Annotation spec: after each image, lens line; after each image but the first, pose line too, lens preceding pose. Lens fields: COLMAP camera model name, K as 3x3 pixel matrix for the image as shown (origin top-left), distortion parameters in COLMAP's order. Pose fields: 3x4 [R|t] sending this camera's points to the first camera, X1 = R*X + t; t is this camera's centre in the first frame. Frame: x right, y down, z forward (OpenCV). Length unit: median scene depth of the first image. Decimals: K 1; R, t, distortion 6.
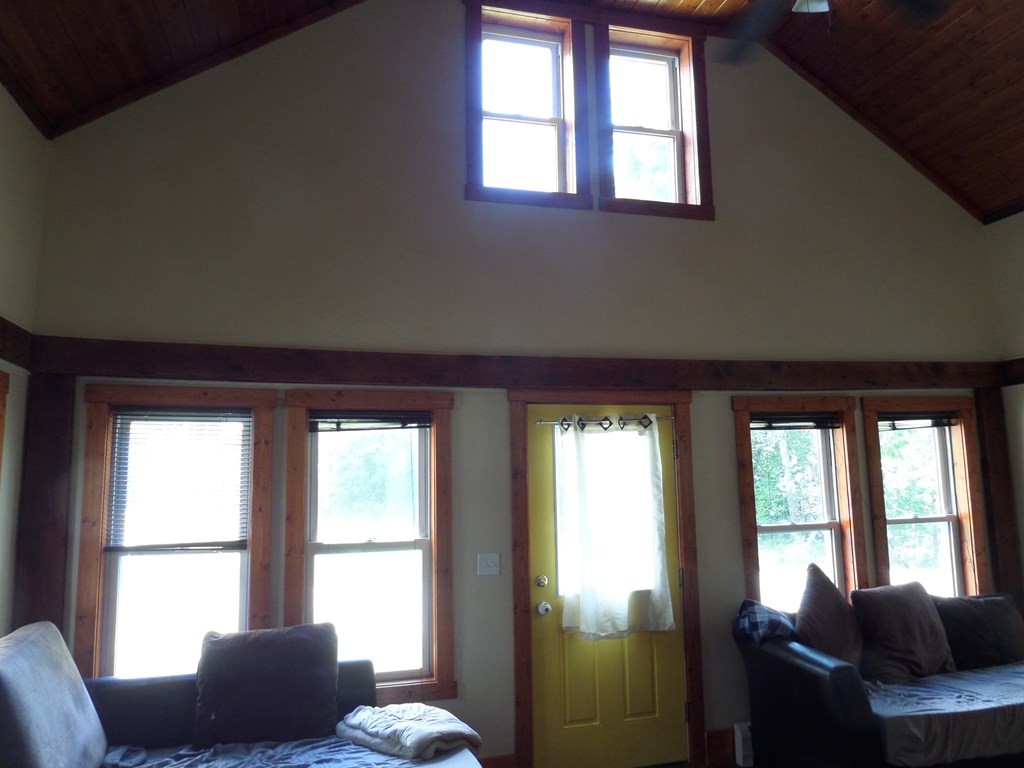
lens RADIAL K [[744.8, 0, 512.6], [0, 744.8, 384.1], [0, 0, 1]] dist [-0.023853, 0.002851]
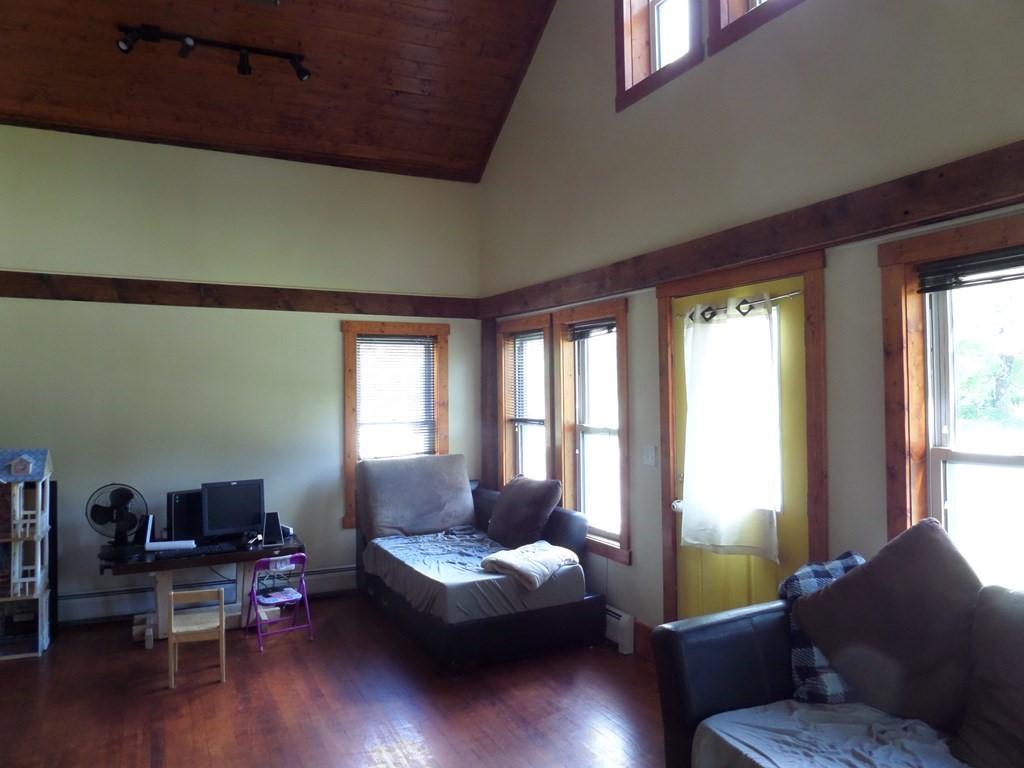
lens RADIAL K [[744.8, 0, 511.5], [0, 744.8, 381.1], [0, 0, 1]] dist [-0.023853, 0.002851]
pose [[0.190919, 0.005479, -0.981591, 0.902840], [0.147328, 0.988497, 0.034173, 0.066745], [0.970487, -0.151140, 0.187915, 0.579837]]
